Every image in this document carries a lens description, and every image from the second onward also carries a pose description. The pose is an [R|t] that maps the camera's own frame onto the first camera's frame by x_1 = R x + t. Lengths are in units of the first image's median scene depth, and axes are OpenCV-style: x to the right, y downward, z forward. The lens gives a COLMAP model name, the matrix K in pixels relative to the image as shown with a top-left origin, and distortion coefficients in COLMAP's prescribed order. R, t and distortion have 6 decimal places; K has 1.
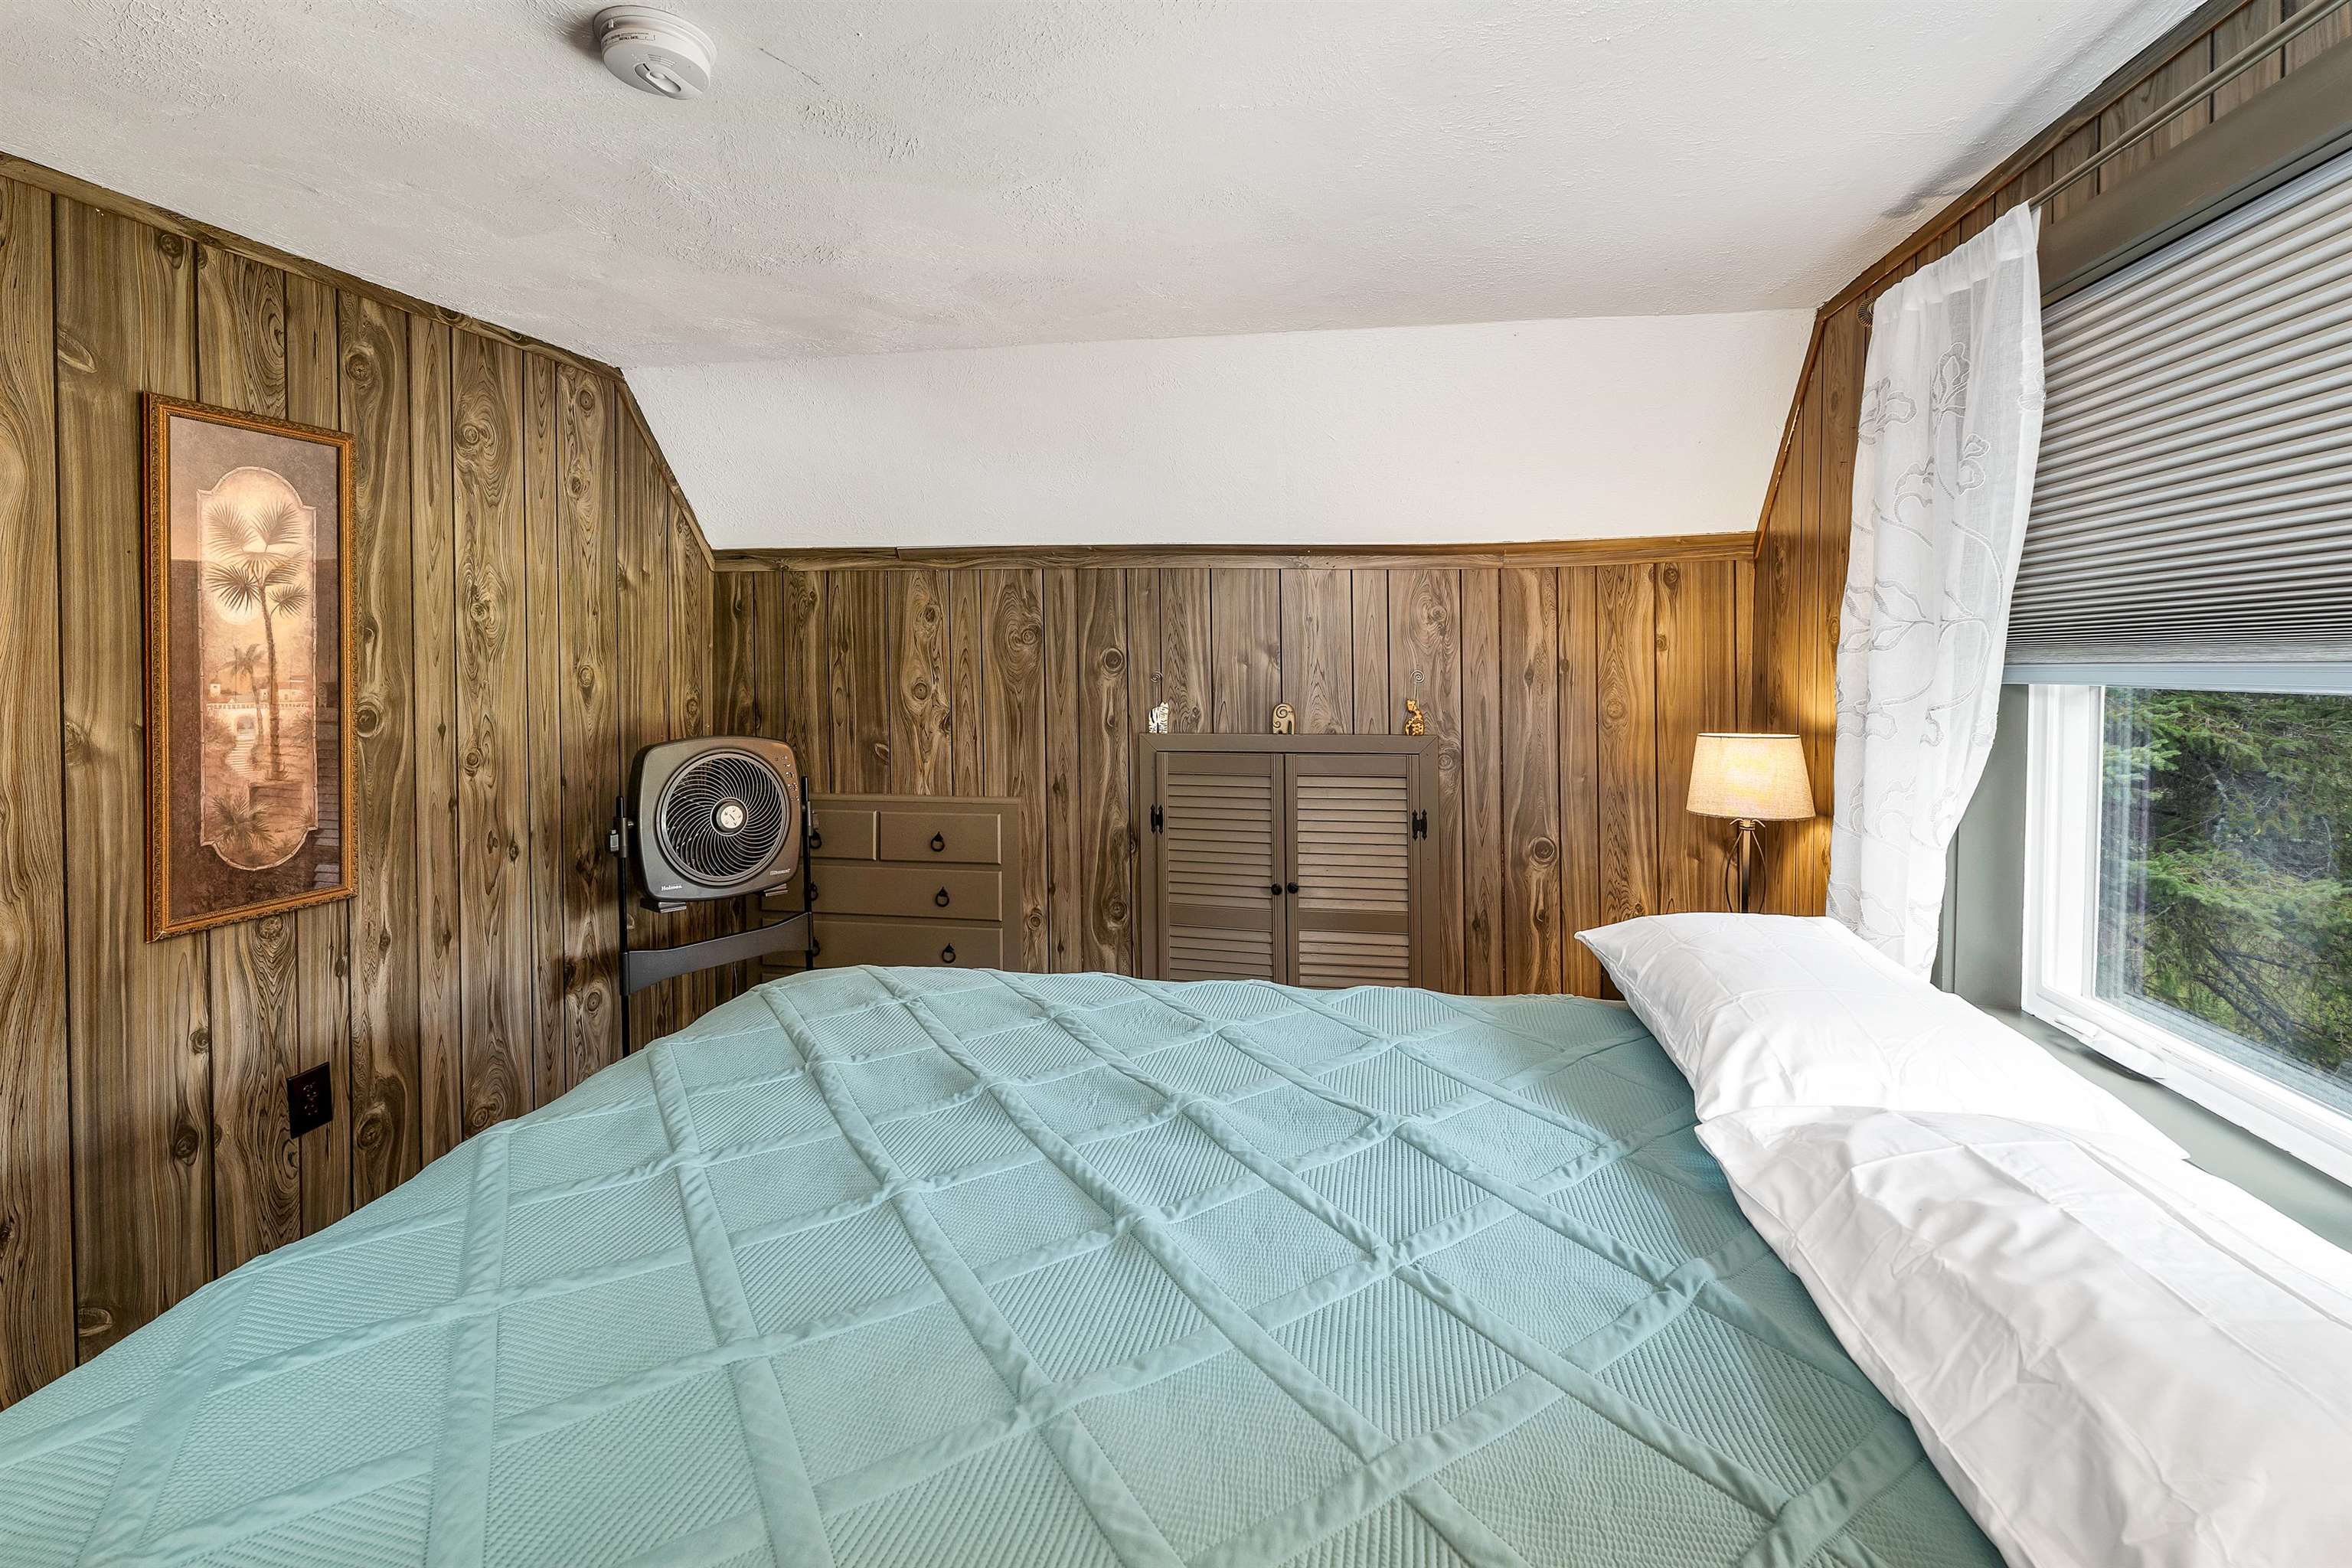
lens RADIAL K [[1000.7, 0, 1151.0], [0, 1000.7, 695.0], [0, 0, 1]] dist [-0.000252, -0.000030]
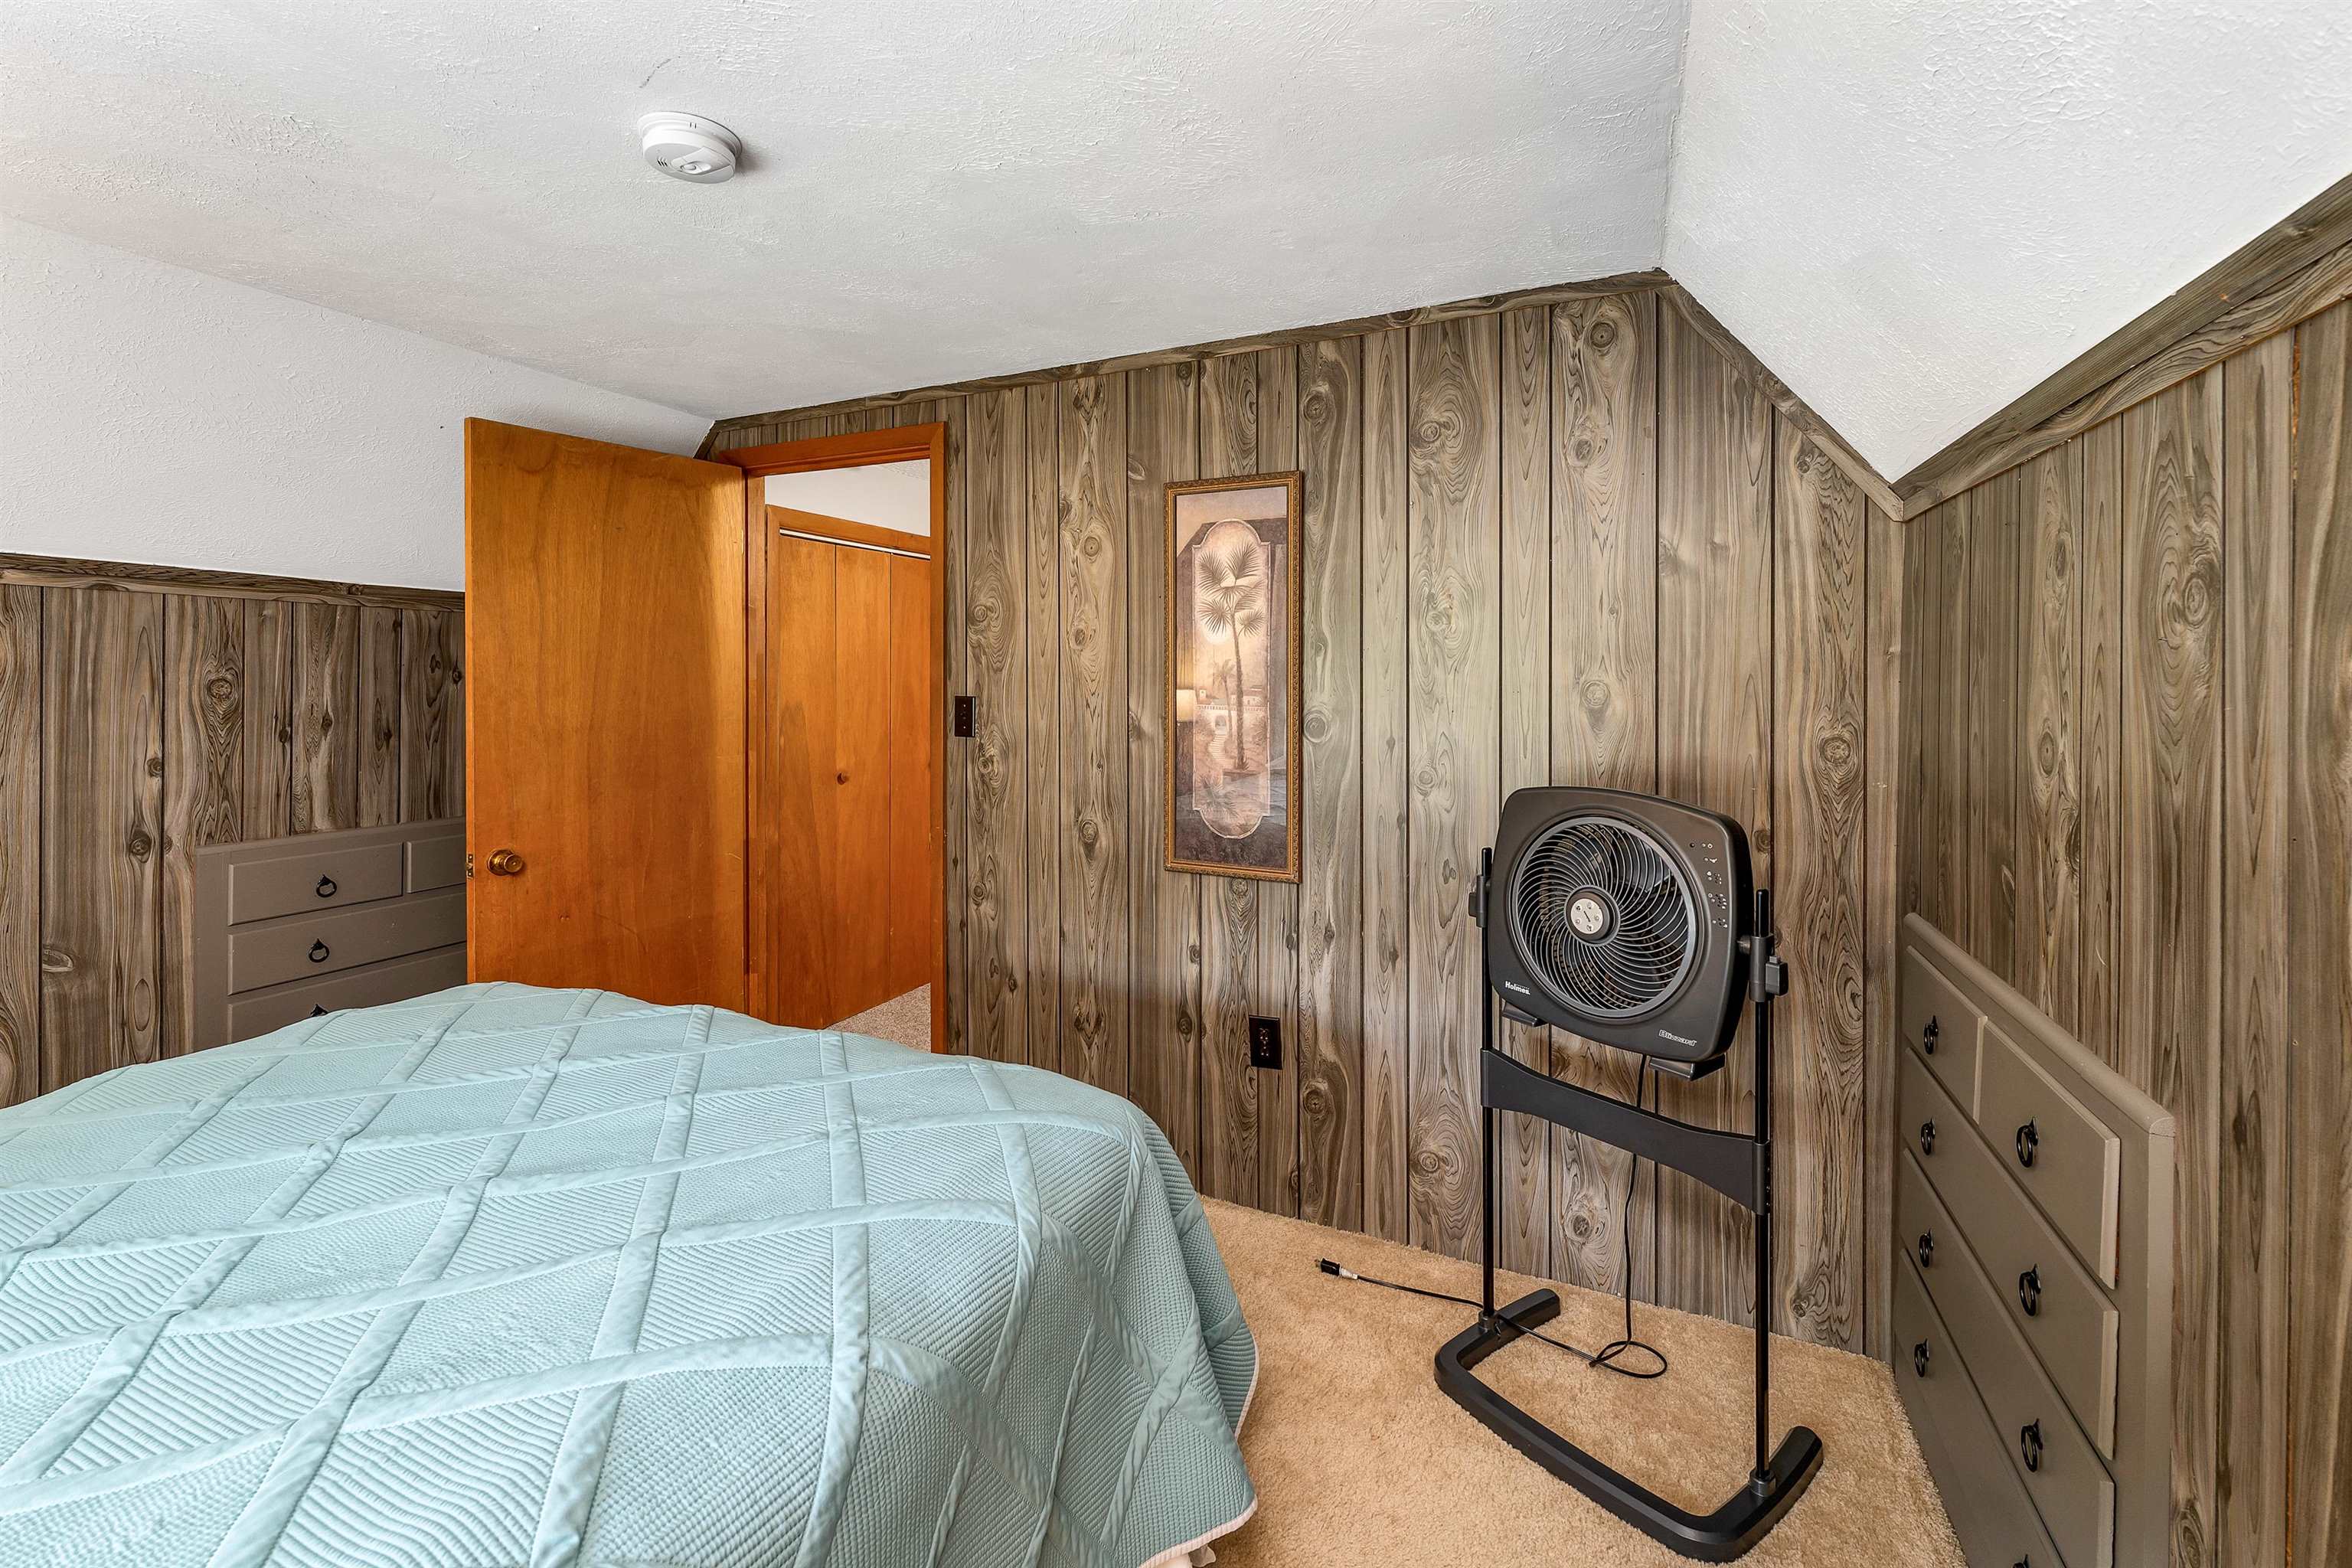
lens RADIAL K [[1000.7, 0, 1151.0], [0, 1000.7, 695.0], [0, 0, 1]] dist [-0.000252, -0.000030]
pose [[-0.191072, 0.024130, -0.981279, 0.336793], [-0.036755, 0.998821, 0.031719, -0.039377], [0.980888, 0.042127, -0.189960, 1.060233]]
